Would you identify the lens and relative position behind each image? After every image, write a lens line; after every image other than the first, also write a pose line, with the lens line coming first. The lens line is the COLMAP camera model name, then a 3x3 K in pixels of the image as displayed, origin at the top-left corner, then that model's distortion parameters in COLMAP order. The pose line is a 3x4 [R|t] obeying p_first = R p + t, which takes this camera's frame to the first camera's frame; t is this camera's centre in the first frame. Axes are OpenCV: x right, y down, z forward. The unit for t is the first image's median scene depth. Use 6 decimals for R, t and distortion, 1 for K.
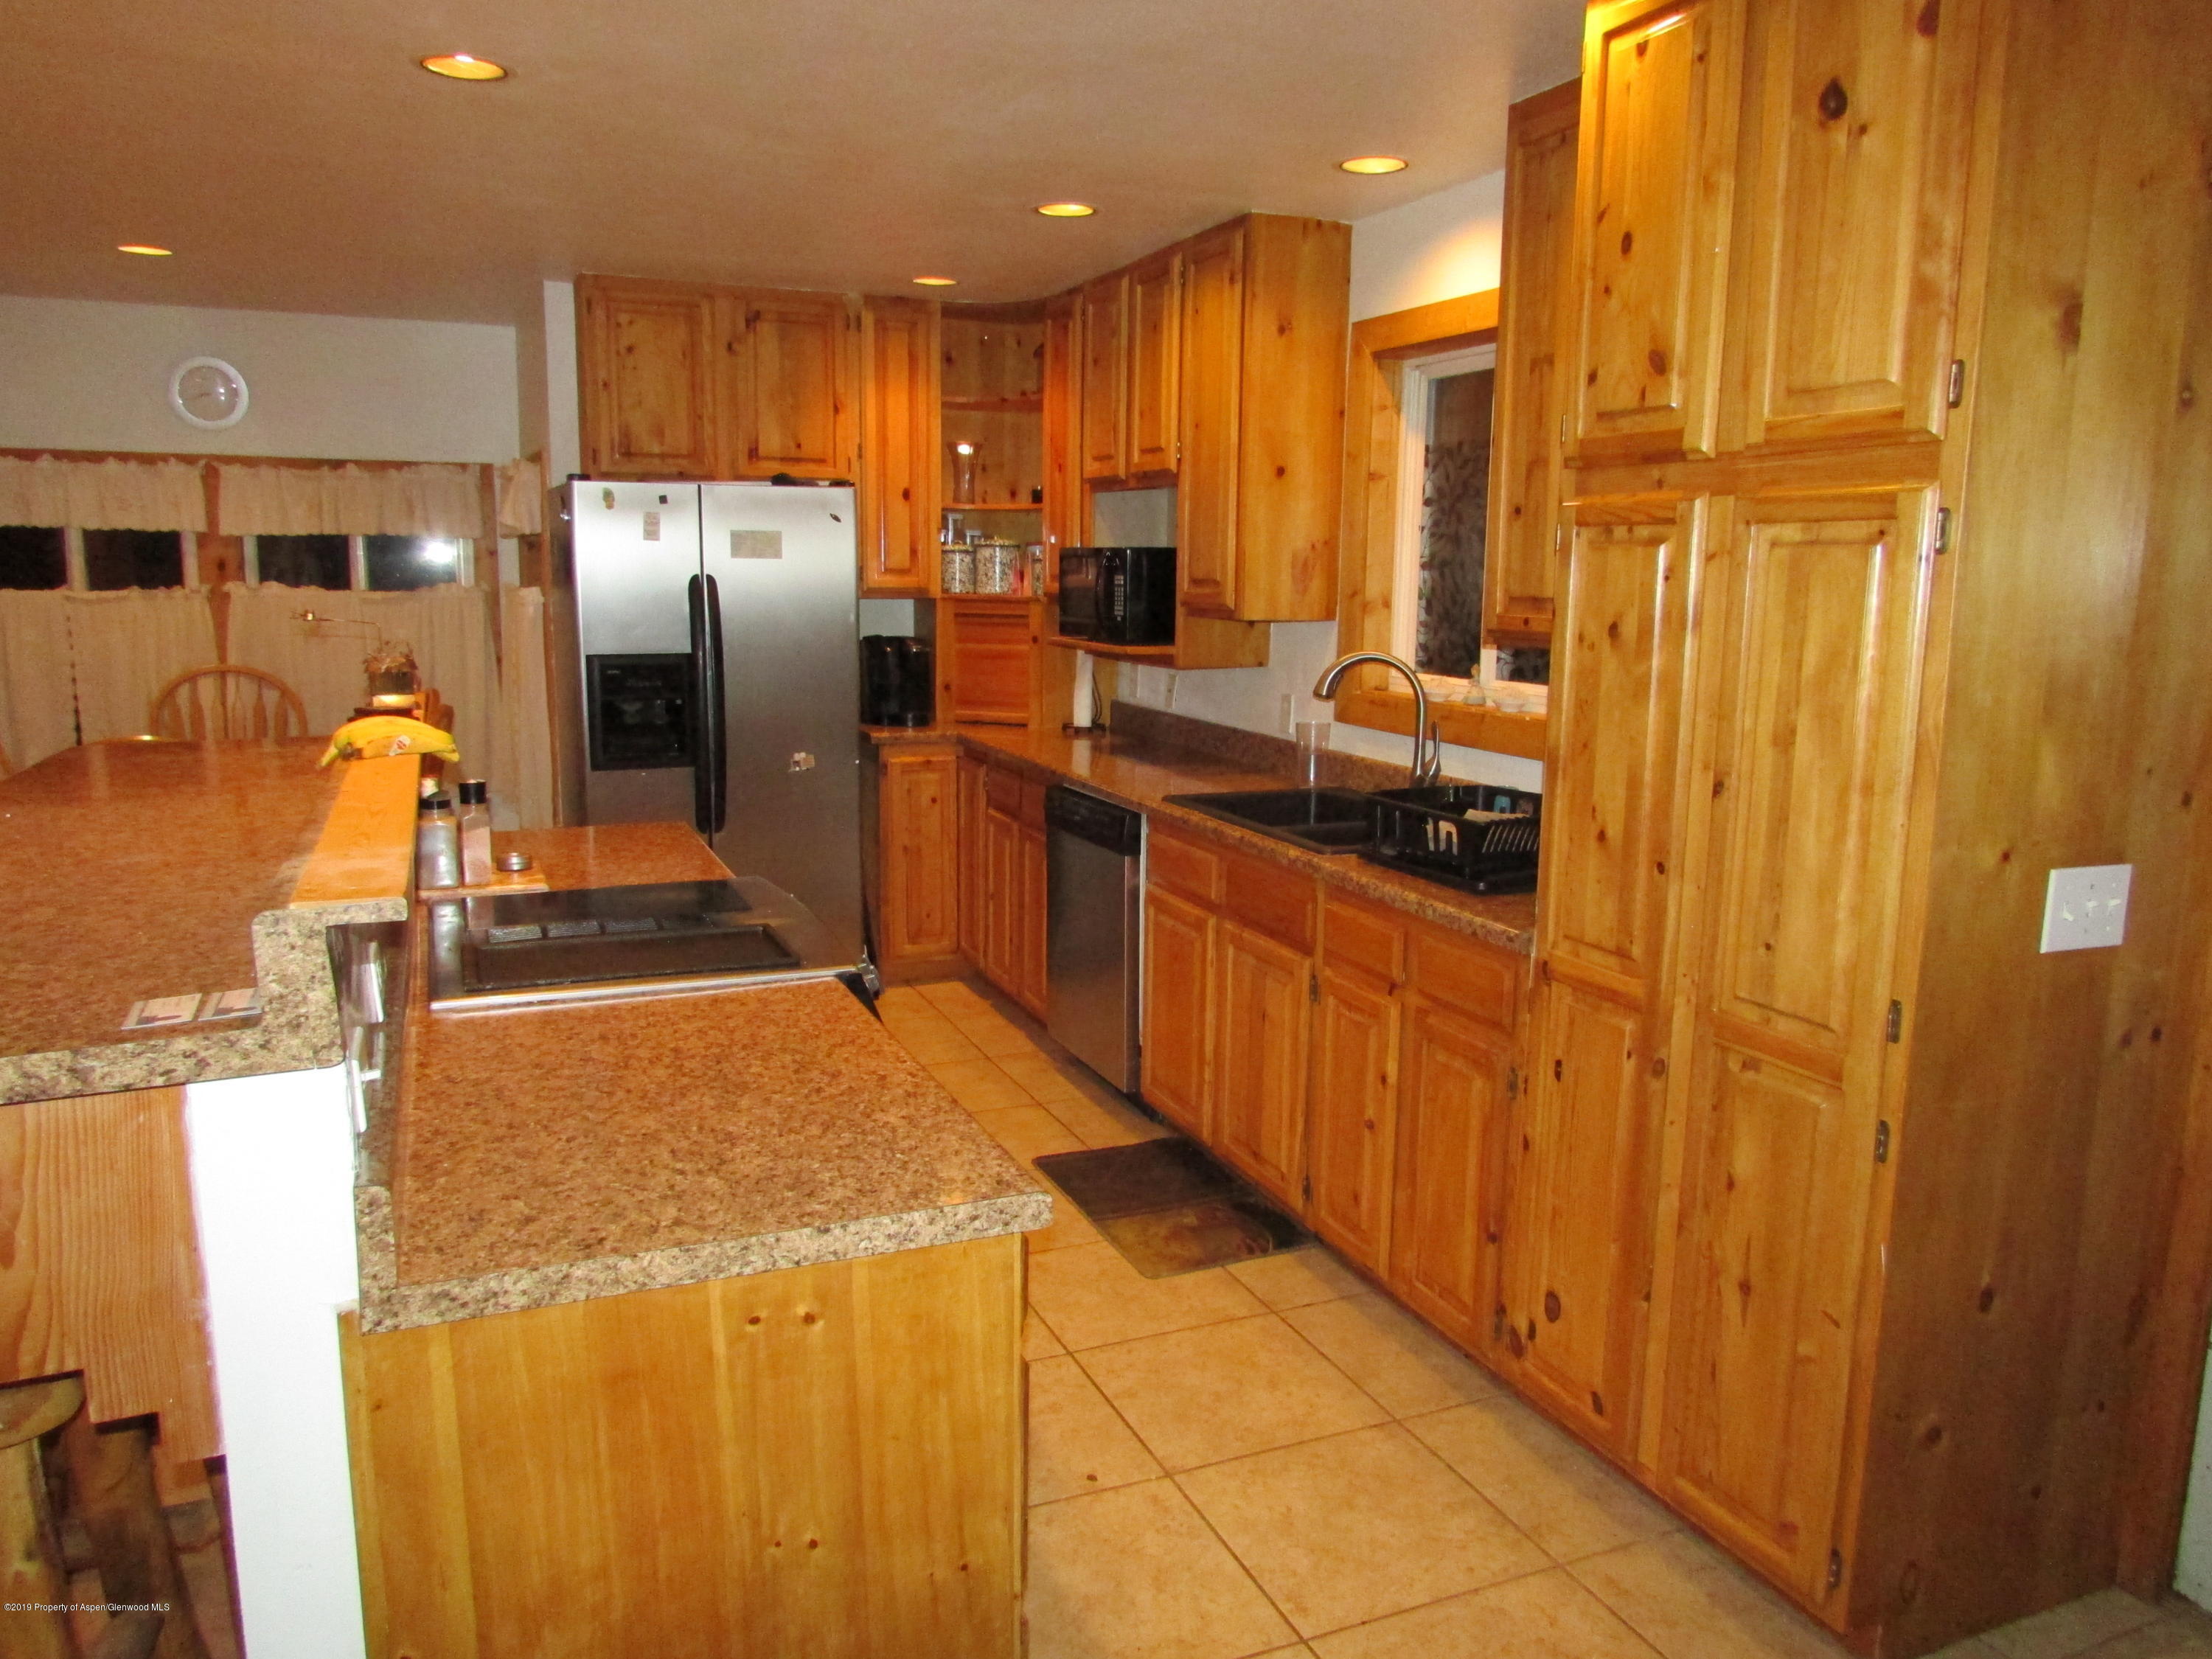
lens RADIAL K [[1564.2, 0, 1106.5], [0, 1564.2, 836.8], [0, 0, 1]] dist [-0.032001, 0.003093]
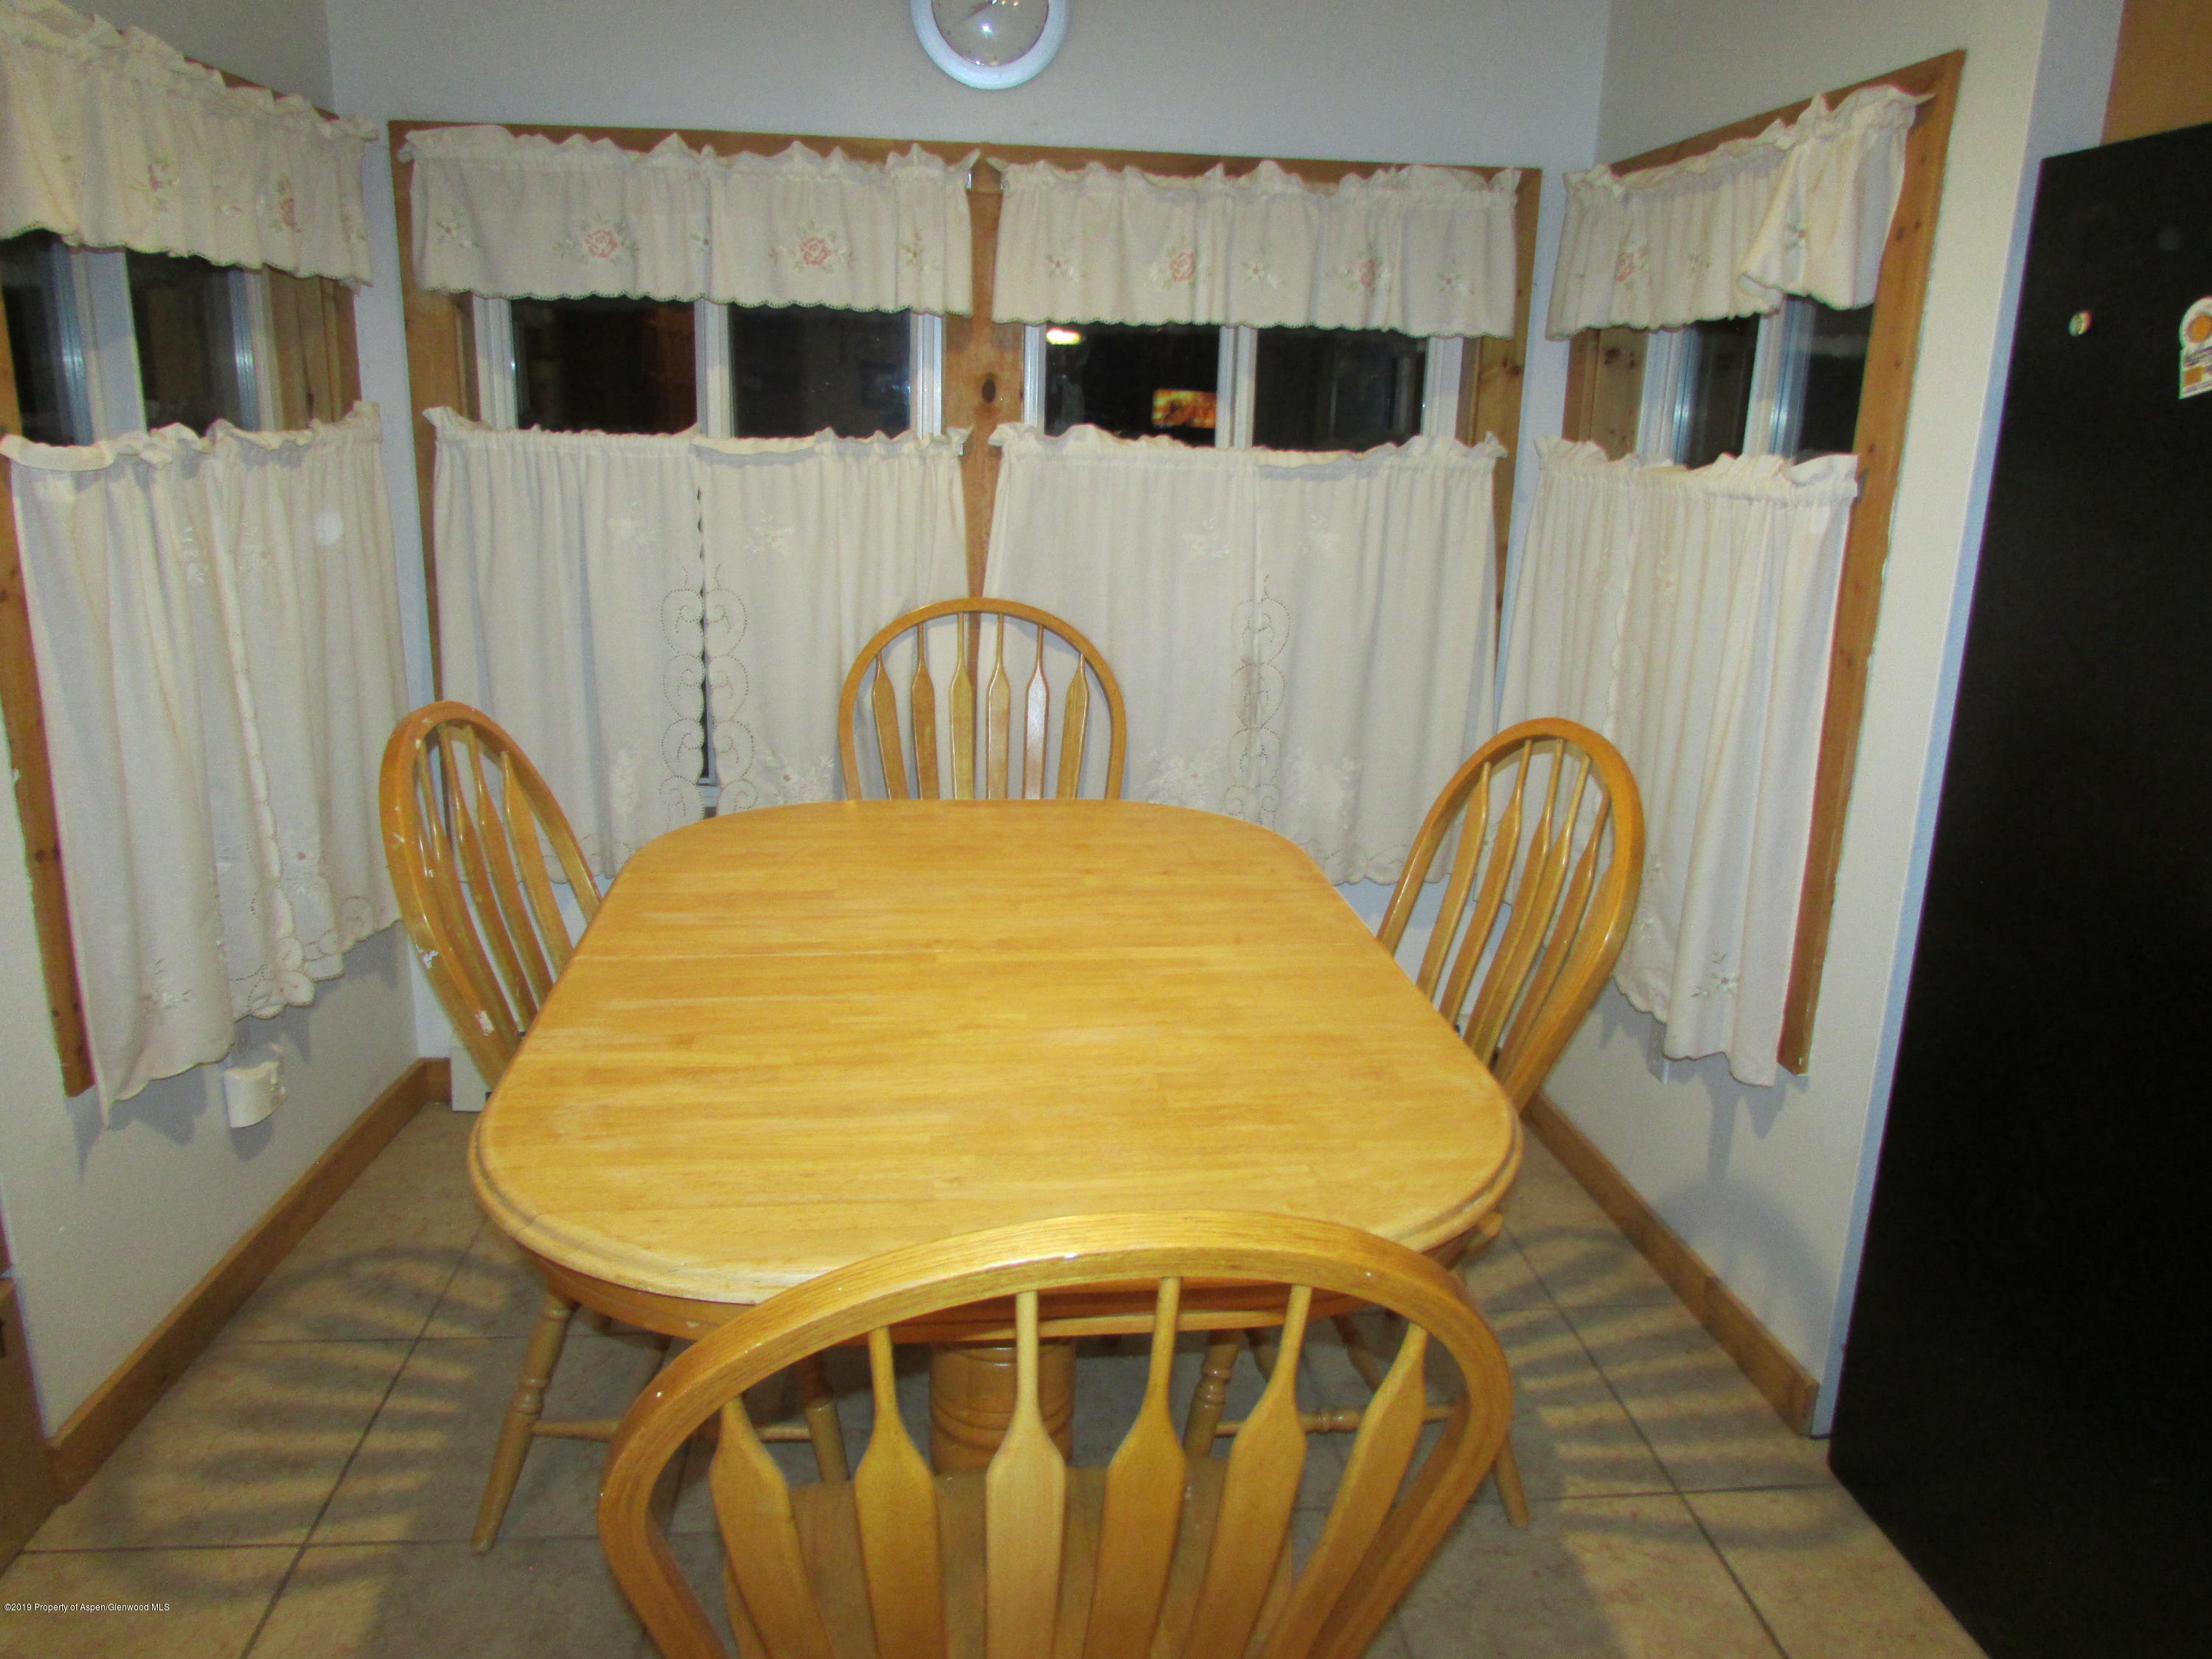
lens RADIAL K [[1564.2, 0, 1092.2], [0, 1564.2, 823.7], [0, 0, 1]] dist [-0.032001, 0.003093]
pose [[0.961820, 0.078057, -0.262317, -0.416600], [-0.056583, 0.994472, 0.088454, -0.088723], [0.267771, -0.070234, 0.960919, 0.553995]]
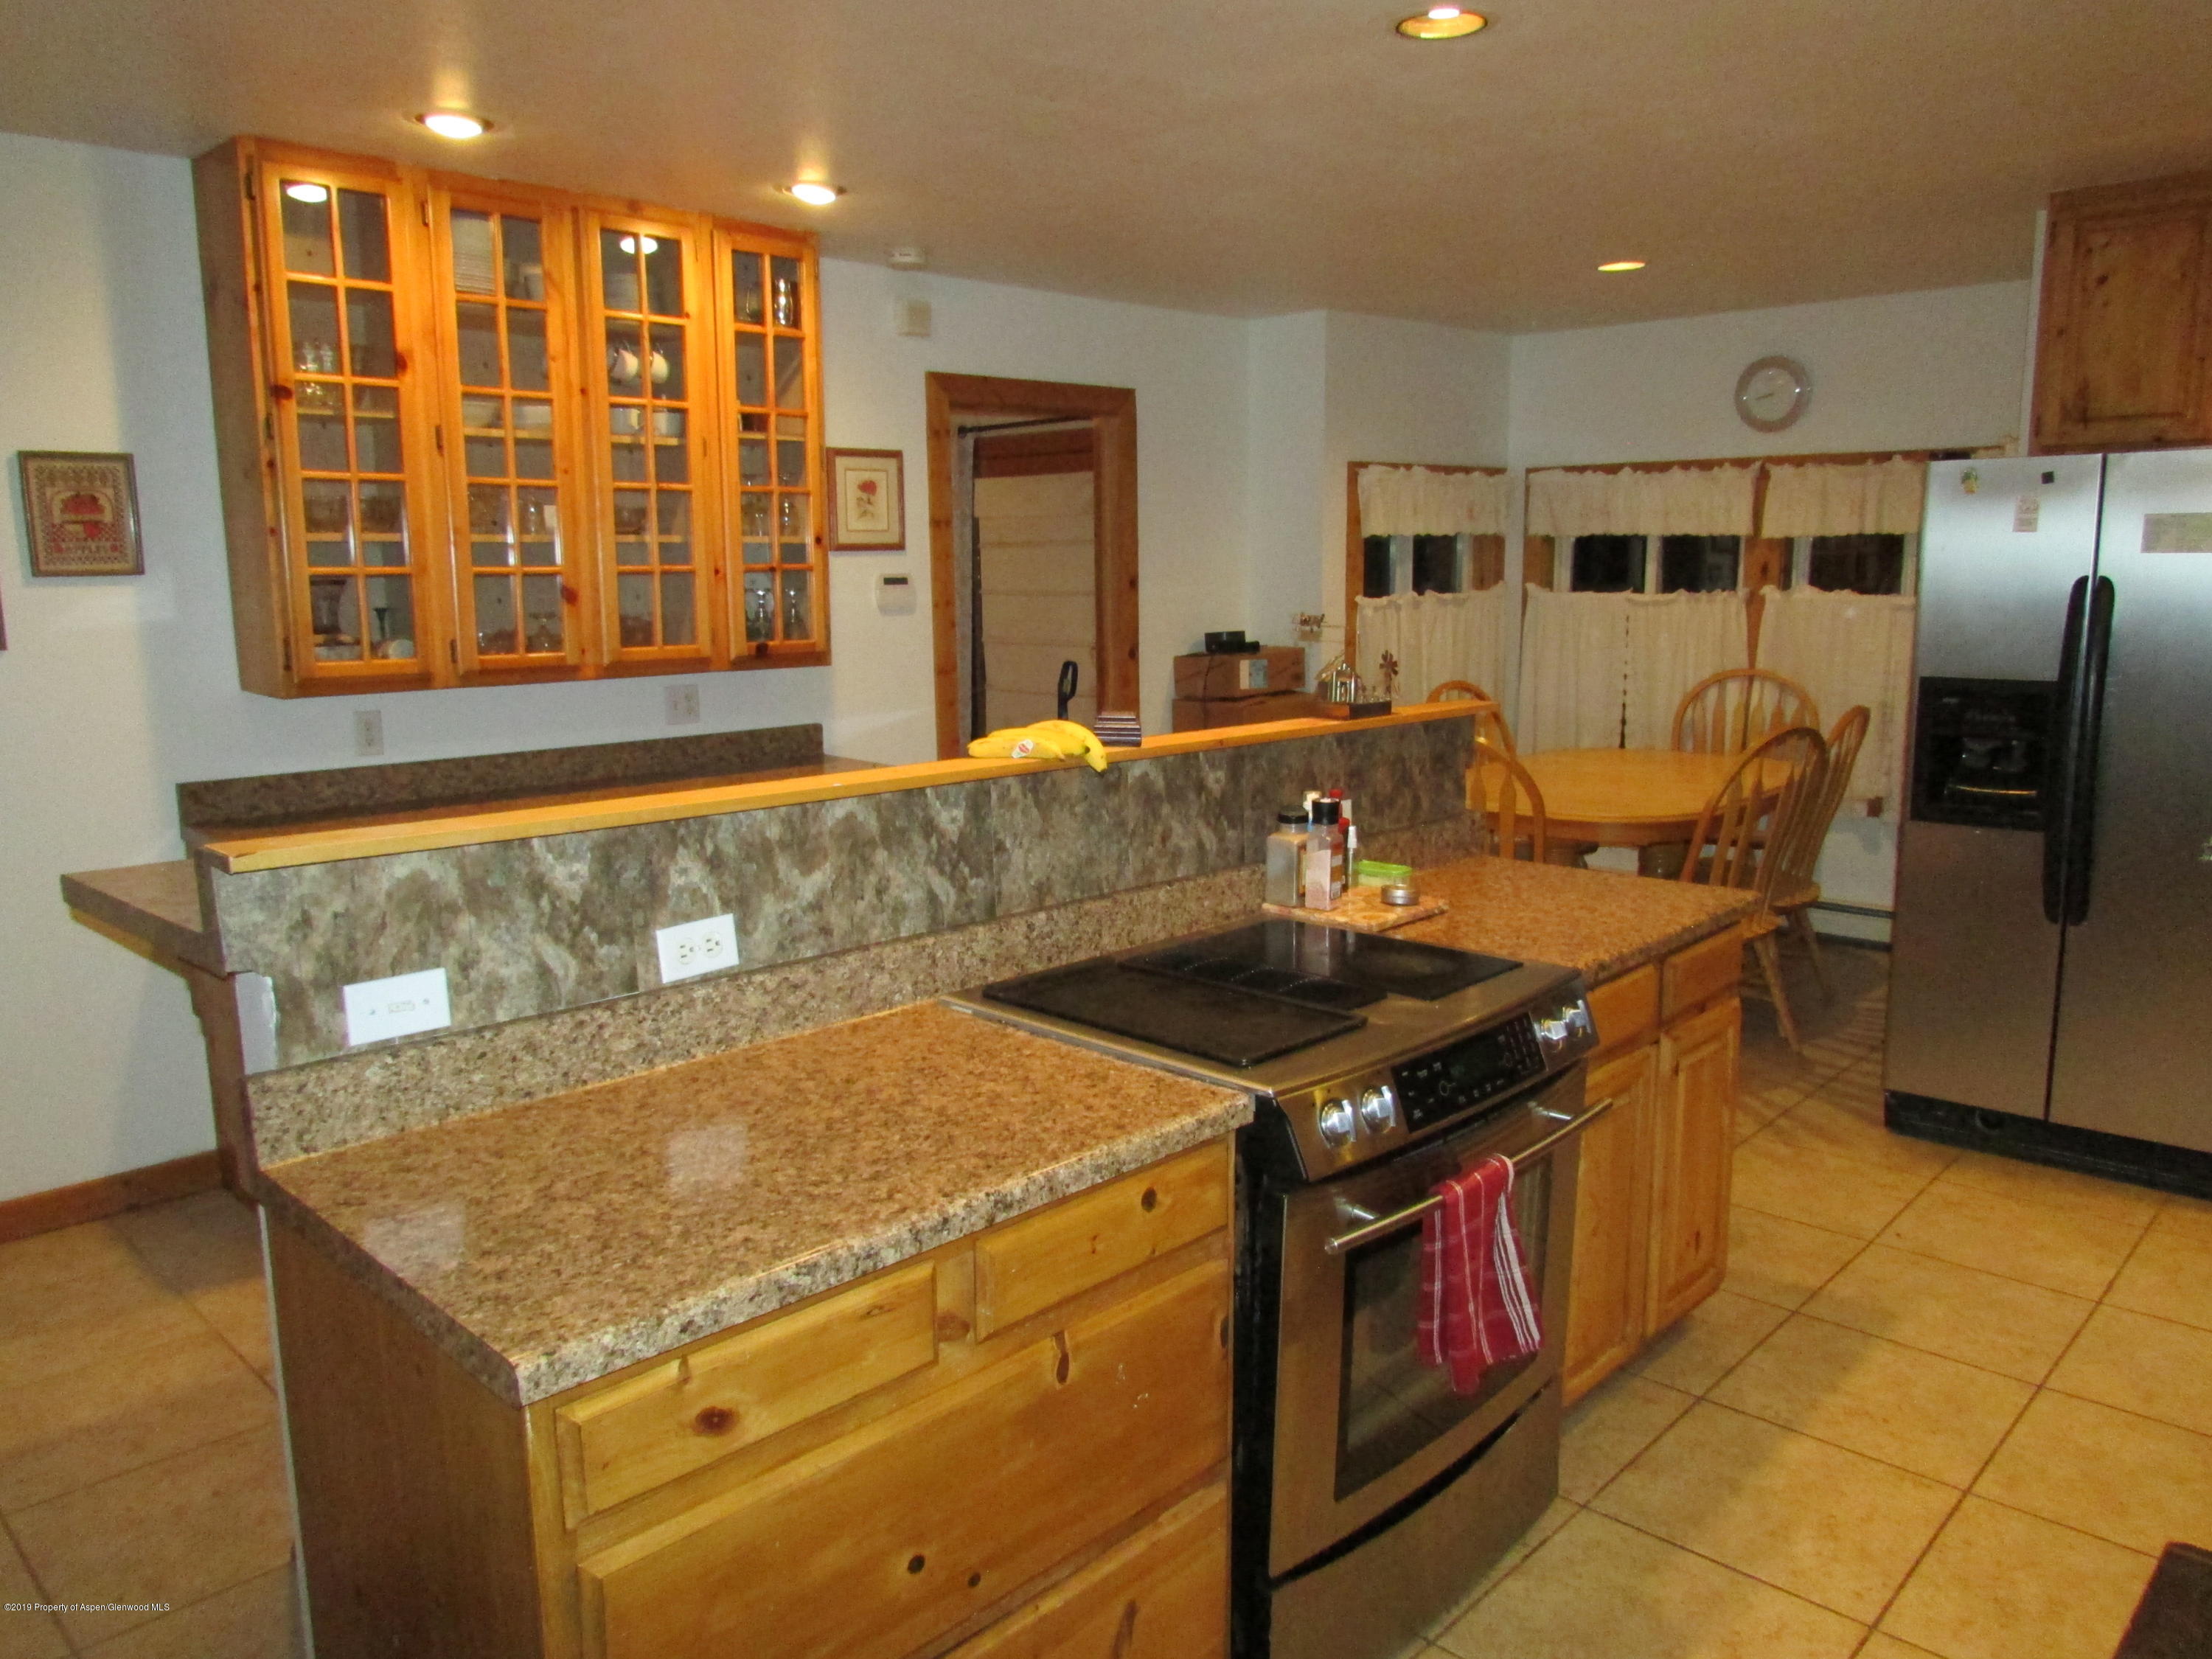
lens RADIAL K [[1564.2, 0, 1100.9], [0, 1564.2, 840.9], [0, 0, 1]] dist [-0.032001, 0.003093]
pose [[0.390721, 0.142557, -0.909404, 0.192192], [-0.142210, 0.985423, 0.093374, -0.038192], [0.909458, 0.092843, 0.405298, 0.237959]]
